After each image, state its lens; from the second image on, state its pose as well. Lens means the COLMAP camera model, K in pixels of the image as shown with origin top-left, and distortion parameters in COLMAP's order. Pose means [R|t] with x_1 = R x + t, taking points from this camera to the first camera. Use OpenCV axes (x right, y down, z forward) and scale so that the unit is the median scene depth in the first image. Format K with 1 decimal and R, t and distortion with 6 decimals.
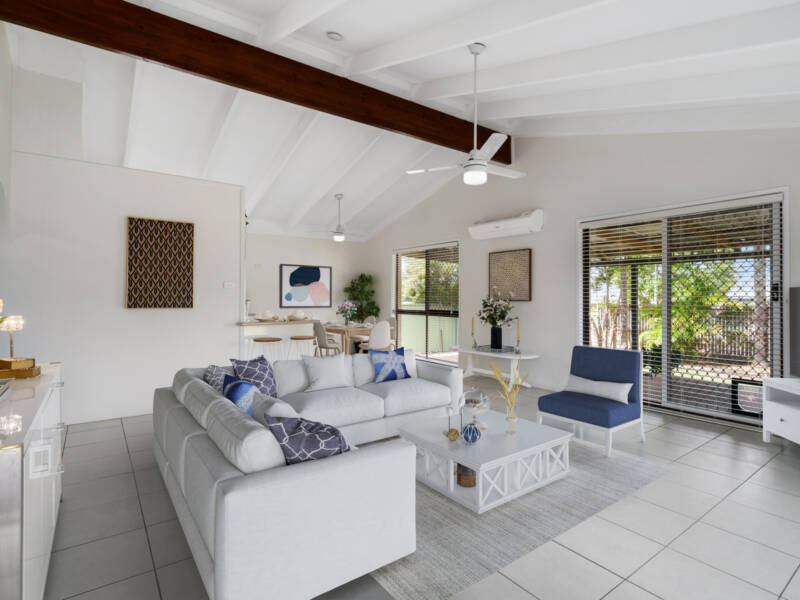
lens RADIAL K [[416.2, 0, 395.7], [0, 416.2, 302.5], [0, 0, 1]] dist [-0.003414, -0.002034]
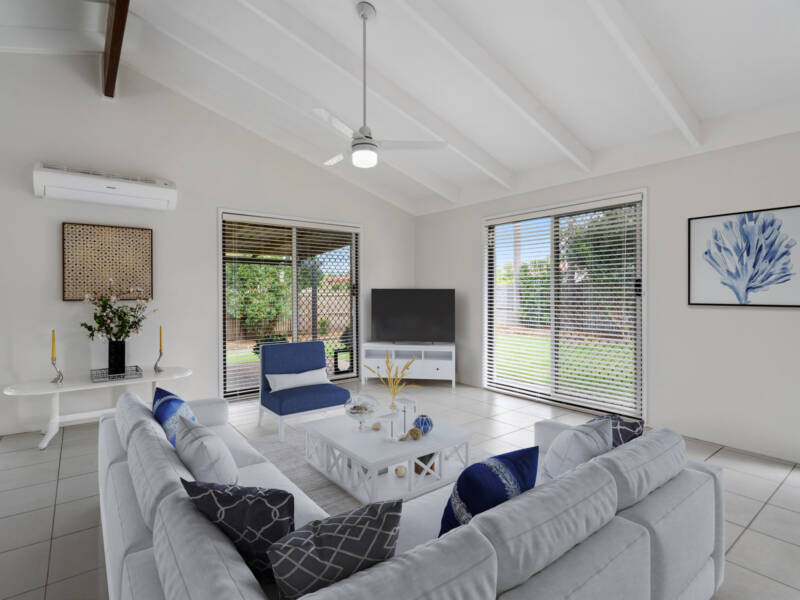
lens RADIAL K [[416.2, 0, 395.7], [0, 416.2, 302.5], [0, 0, 1]] dist [-0.003414, -0.002034]
pose [[-0.028916, -0.017696, 0.999425, -0.445272], [0.023773, 0.999548, 0.018386, -0.001768], [-0.999299, 0.024291, -0.028482, 0.596818]]
